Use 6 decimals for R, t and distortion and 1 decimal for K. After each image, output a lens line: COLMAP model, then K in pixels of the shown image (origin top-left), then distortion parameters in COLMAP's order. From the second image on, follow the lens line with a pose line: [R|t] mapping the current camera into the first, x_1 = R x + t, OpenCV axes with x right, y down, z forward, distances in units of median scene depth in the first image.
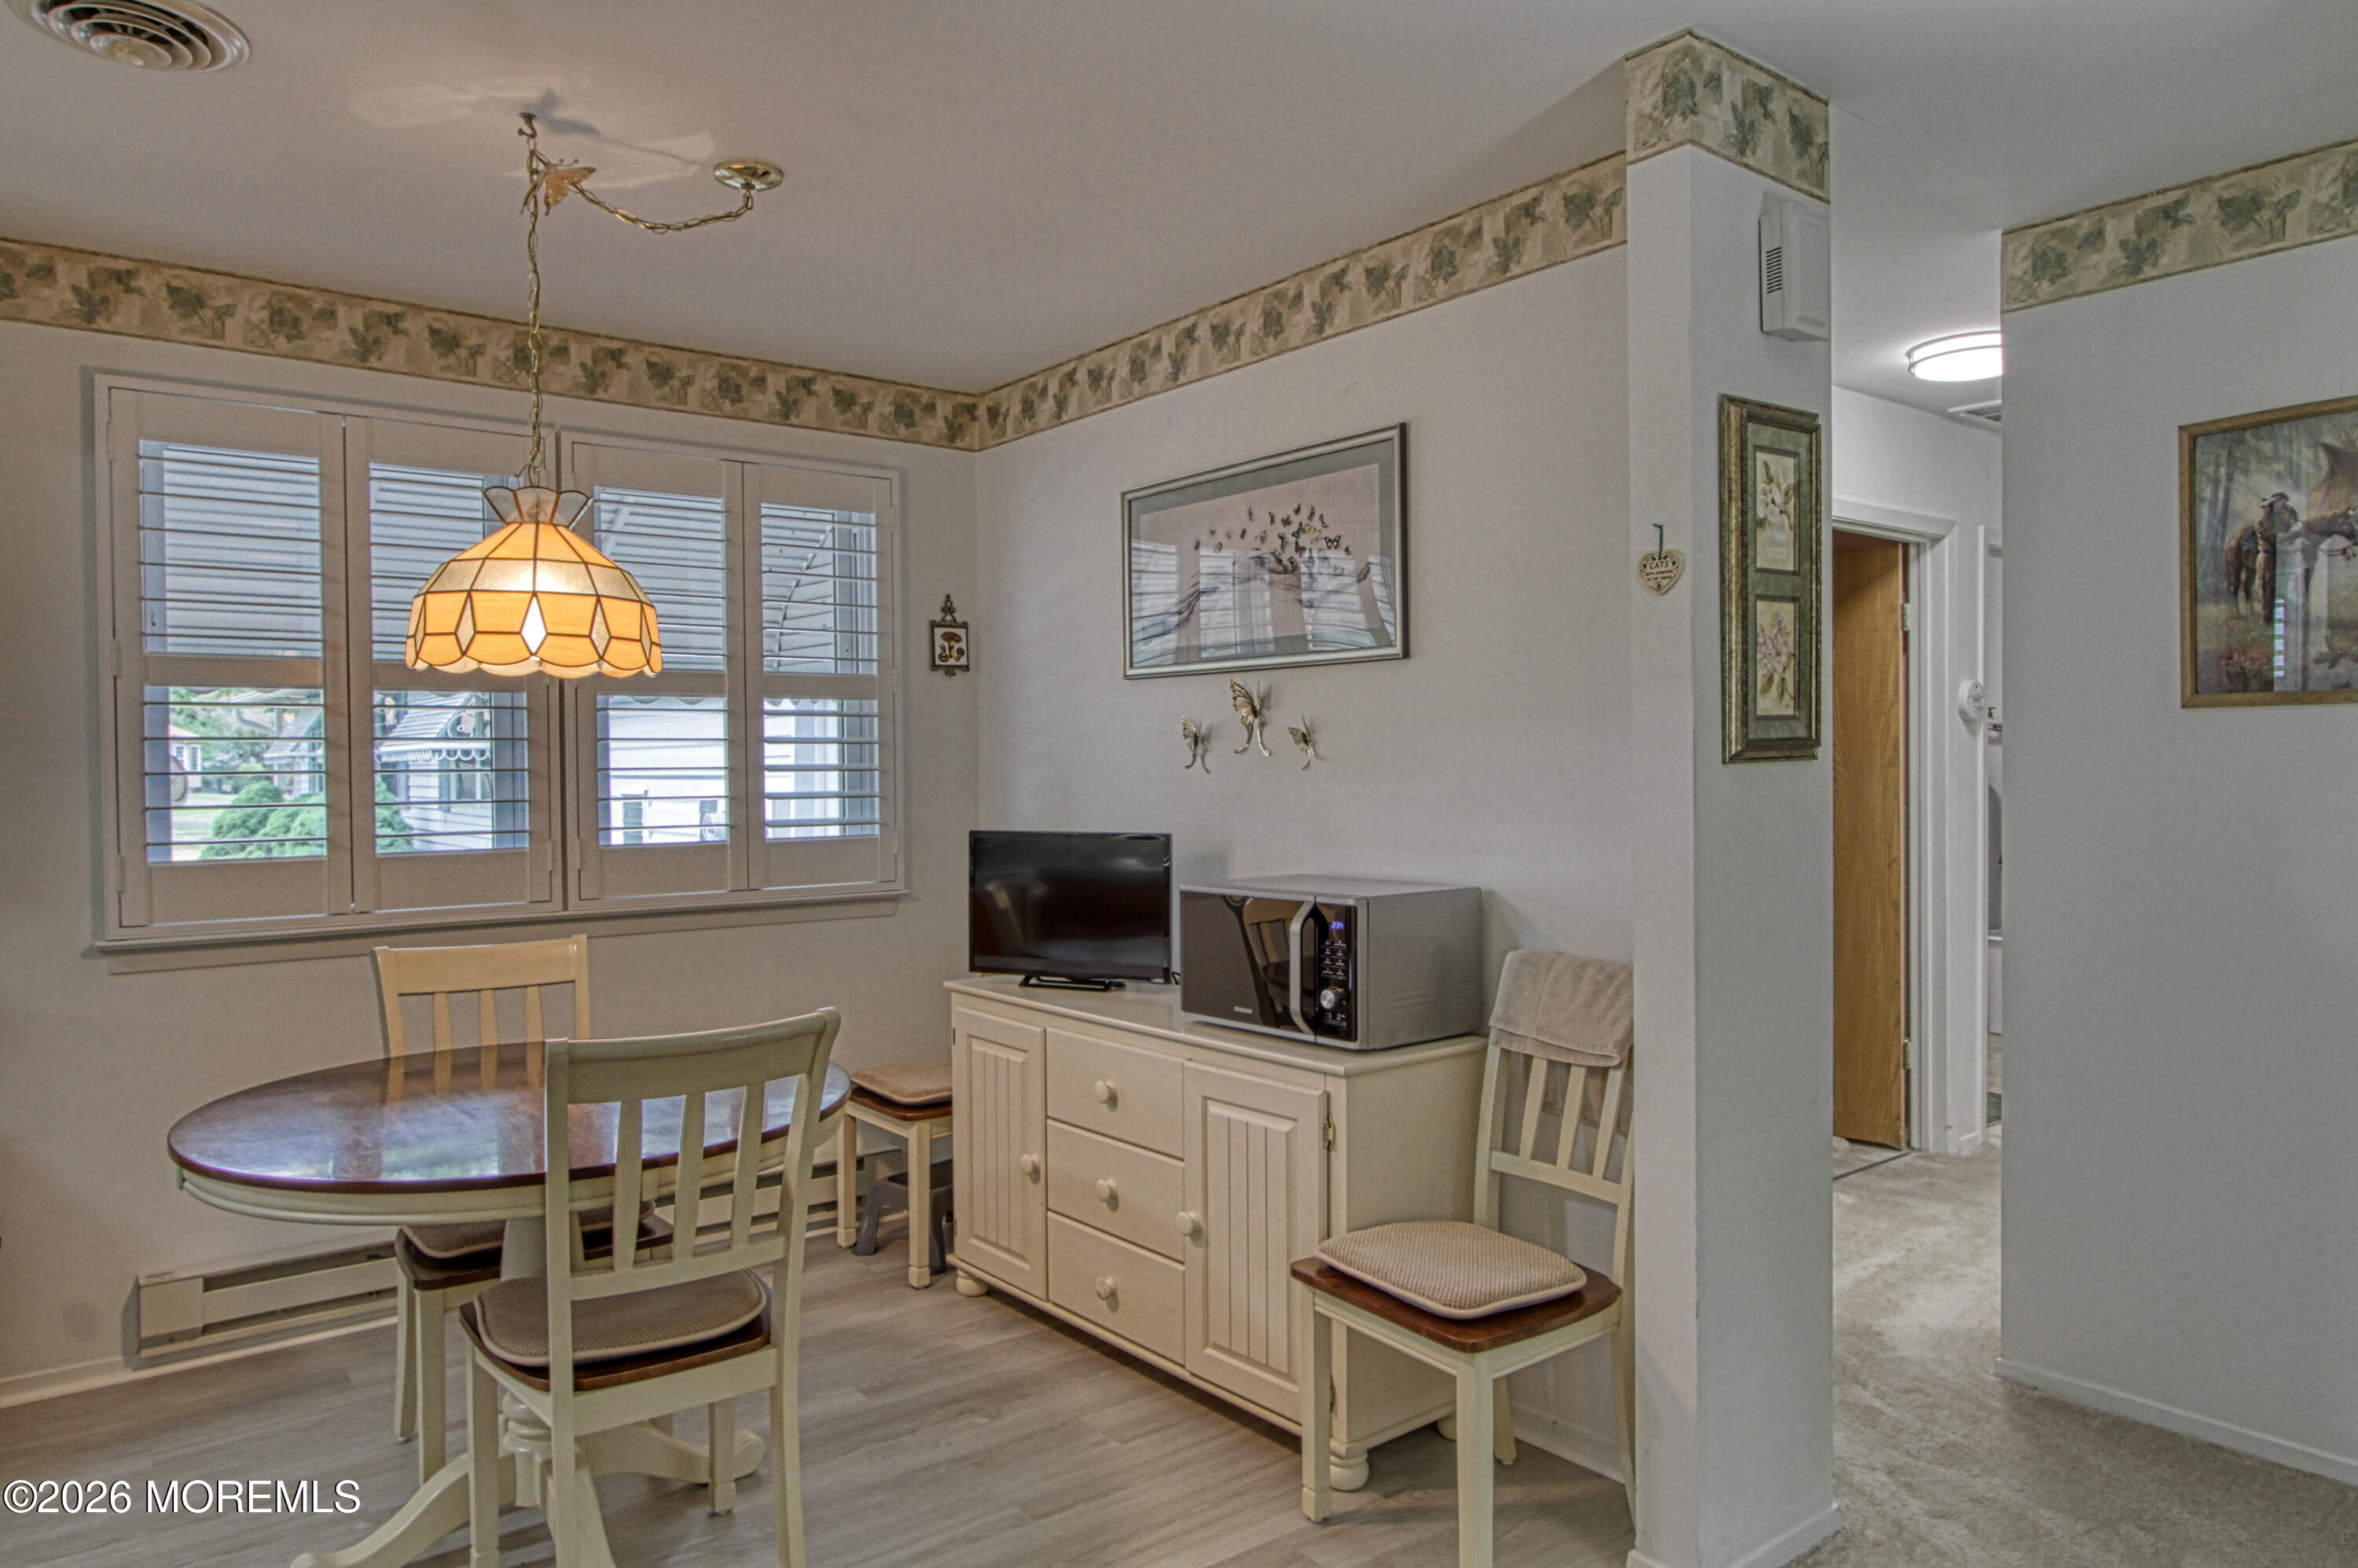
lens RADIAL K [[1515.5, 0, 1174.5], [0, 1515.5, 788.0], [0, 0, 1]] dist [-0.010493, 0.000563]
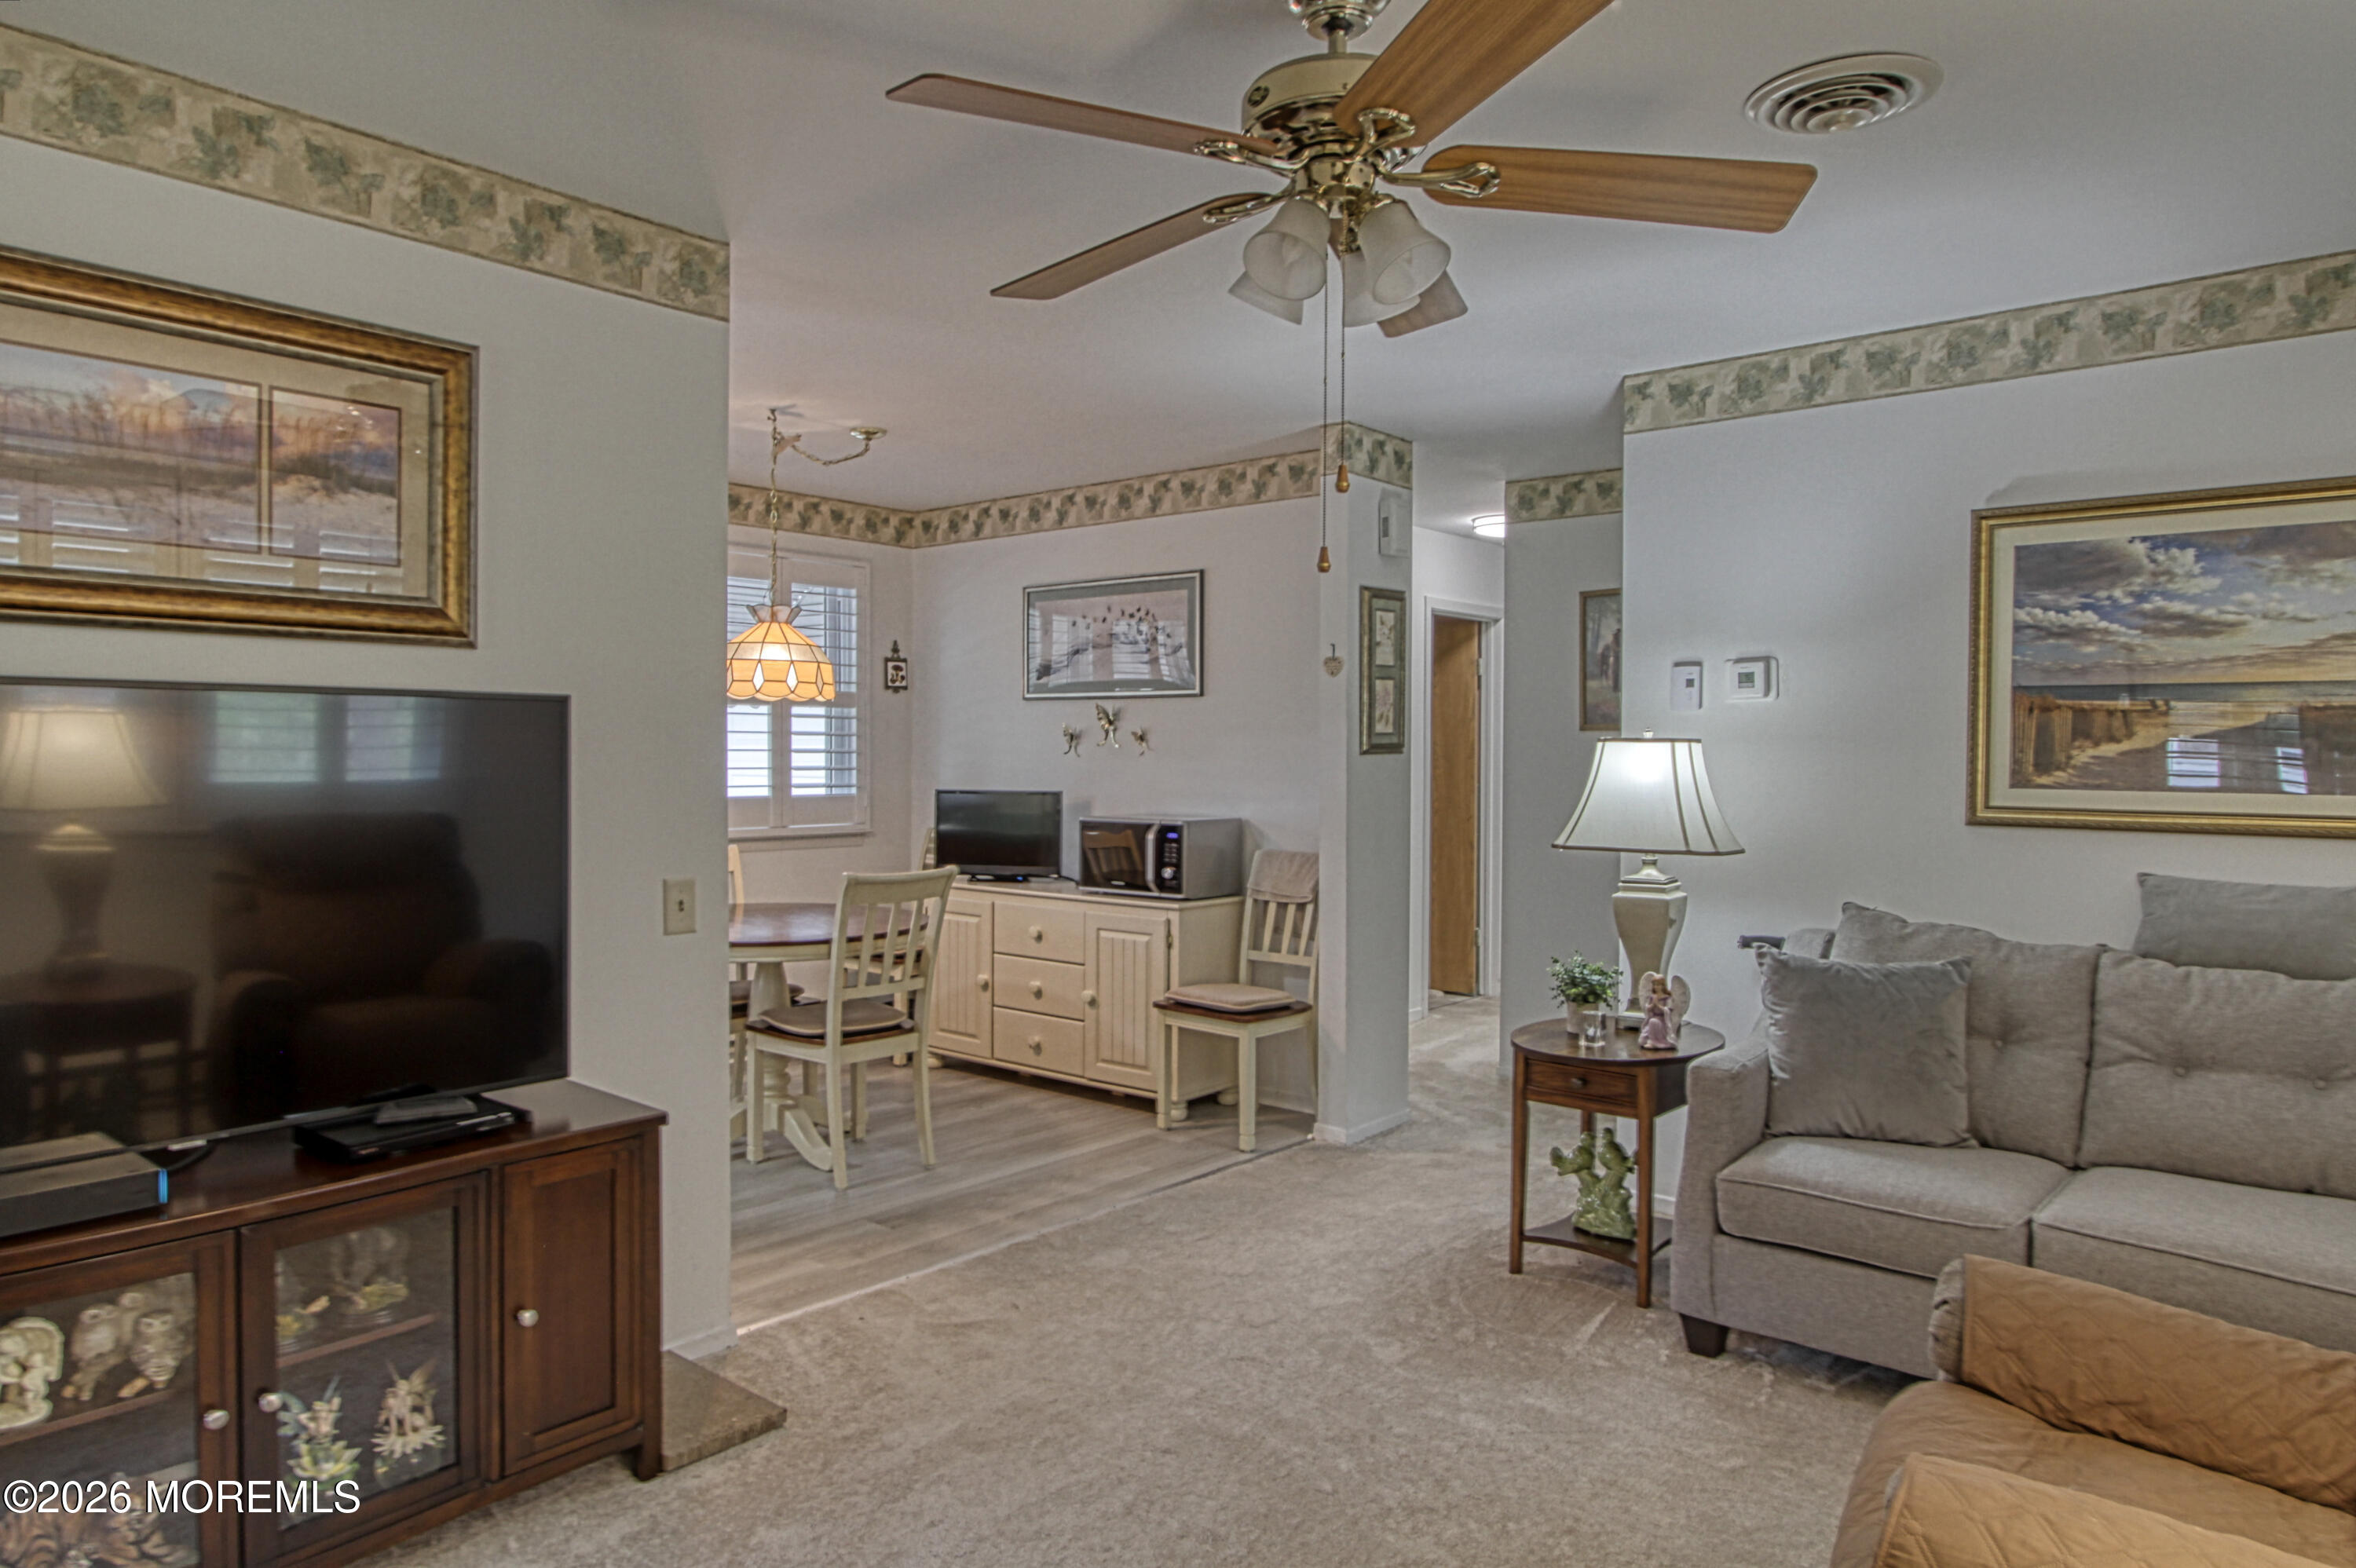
lens RADIAL K [[1456.0, 0, 1170.1], [0, 1456.0, 777.6], [0, 0, 1]] dist [0.000225, 0.000732]
pose [[0.980230, 0.009802, 0.197620, -0.257215], [-0.010132, 0.999948, 0.000657, 0.014571], [-0.197604, -0.002647, 0.980278, -0.806199]]
